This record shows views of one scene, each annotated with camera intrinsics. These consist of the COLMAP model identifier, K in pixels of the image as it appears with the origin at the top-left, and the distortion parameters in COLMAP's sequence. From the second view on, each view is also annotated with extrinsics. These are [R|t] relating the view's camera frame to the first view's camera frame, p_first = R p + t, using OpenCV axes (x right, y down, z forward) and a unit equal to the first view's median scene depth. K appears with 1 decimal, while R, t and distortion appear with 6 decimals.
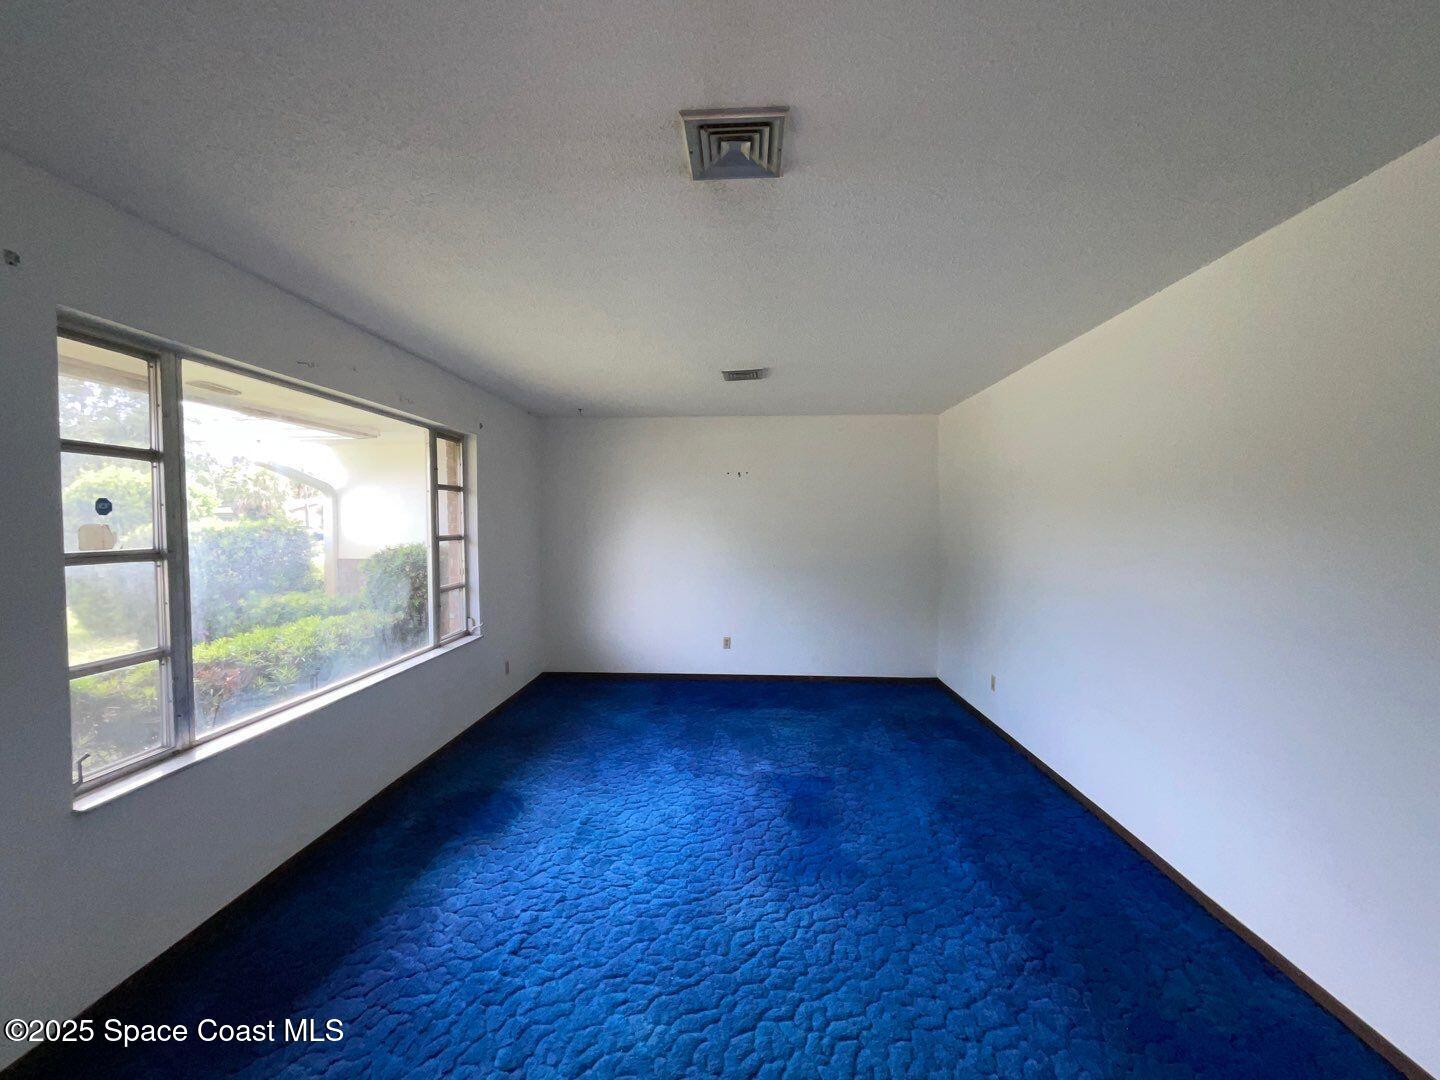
lens RADIAL K [[587.3, 0, 720.0], [0, 587.3, 540.0], [0, 0, 1]] dist [-0.001059, 0.000632]
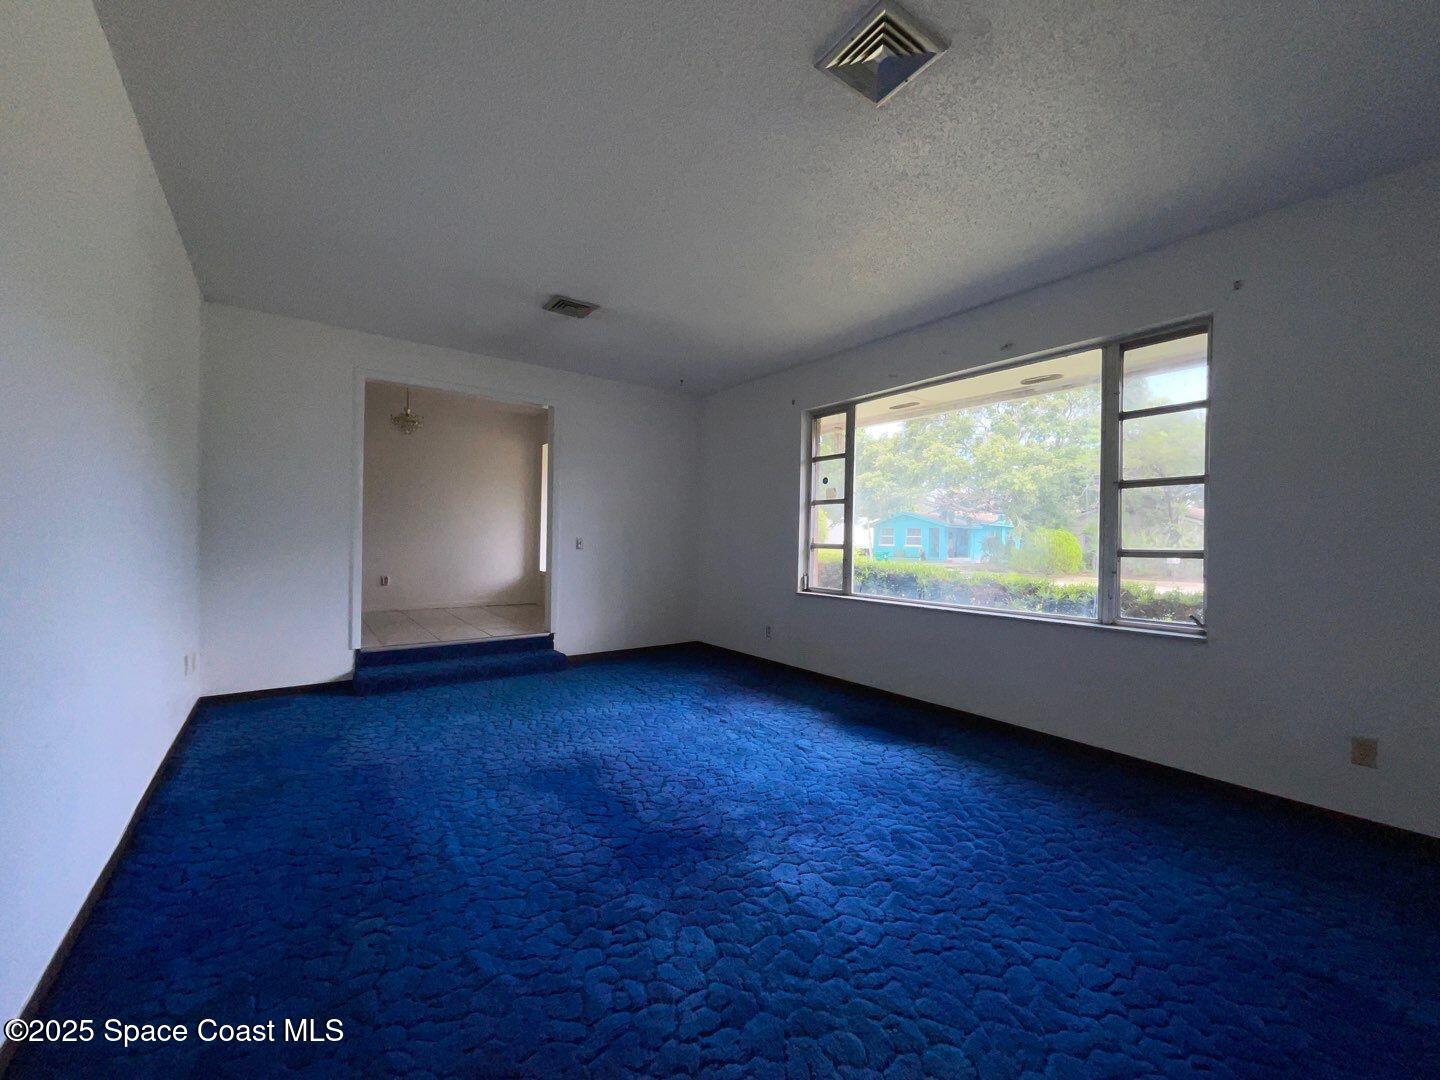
lens RADIAL K [[587.3, 0, 720.0], [0, 587.3, 540.0], [0, 0, 1]] dist [-0.001059, 0.000632]
pose [[-0.777867, -0.002334, -0.628424, 0.728316], [-0.019758, 0.999590, 0.020743, 0.129334], [0.628118, 0.028552, -0.777594, 2.310775]]
